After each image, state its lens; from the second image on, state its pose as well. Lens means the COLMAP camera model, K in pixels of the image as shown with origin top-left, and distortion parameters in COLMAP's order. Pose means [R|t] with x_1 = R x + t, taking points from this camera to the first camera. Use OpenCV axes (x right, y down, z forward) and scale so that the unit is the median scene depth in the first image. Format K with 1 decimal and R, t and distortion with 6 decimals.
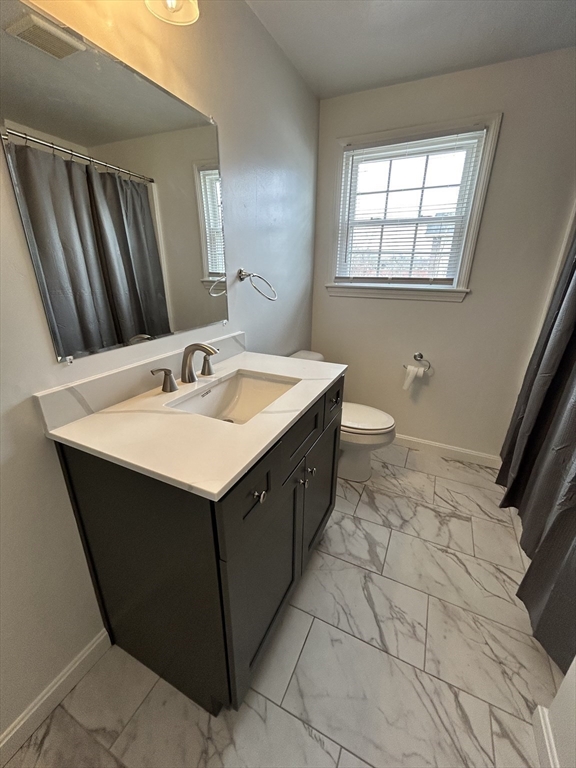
lens RADIAL K [[309.0, 0, 289.8], [0, 309.0, 385.4], [0, 0, 1]] dist [-0.000770, -0.000966]
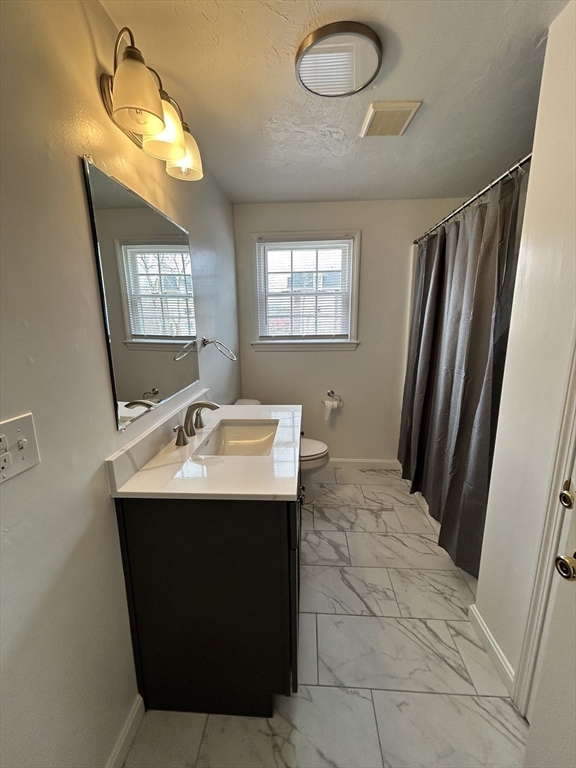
lens RADIAL K [[309.0, 0, 290.8], [0, 309.0, 384.4], [0, 0, 1]] dist [-0.000770, -0.000966]
pose [[0.925279, -0.098840, 0.366182, -0.293681], [0.151756, 0.981278, -0.118594, -0.003318], [-0.347605, 0.165302, 0.922955, -0.185672]]
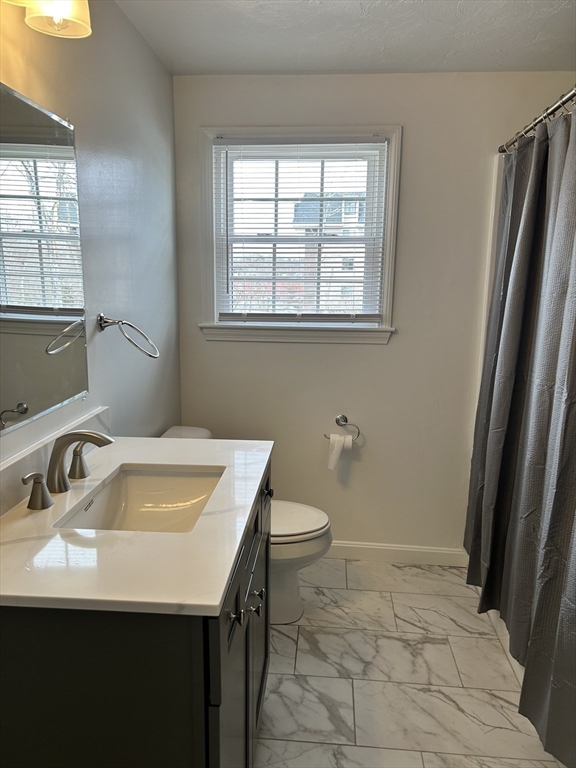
lens RADIAL K [[569.5, 0, 284.6], [0, 569.5, 385.6], [0, 0, 1]] dist [0.042825, -0.040523]
pose [[0.934494, -0.062544, 0.350442, -0.222948], [0.120503, 0.981904, -0.146094, 0.003143], [-0.334964, 0.178753, 0.925120, -0.238330]]
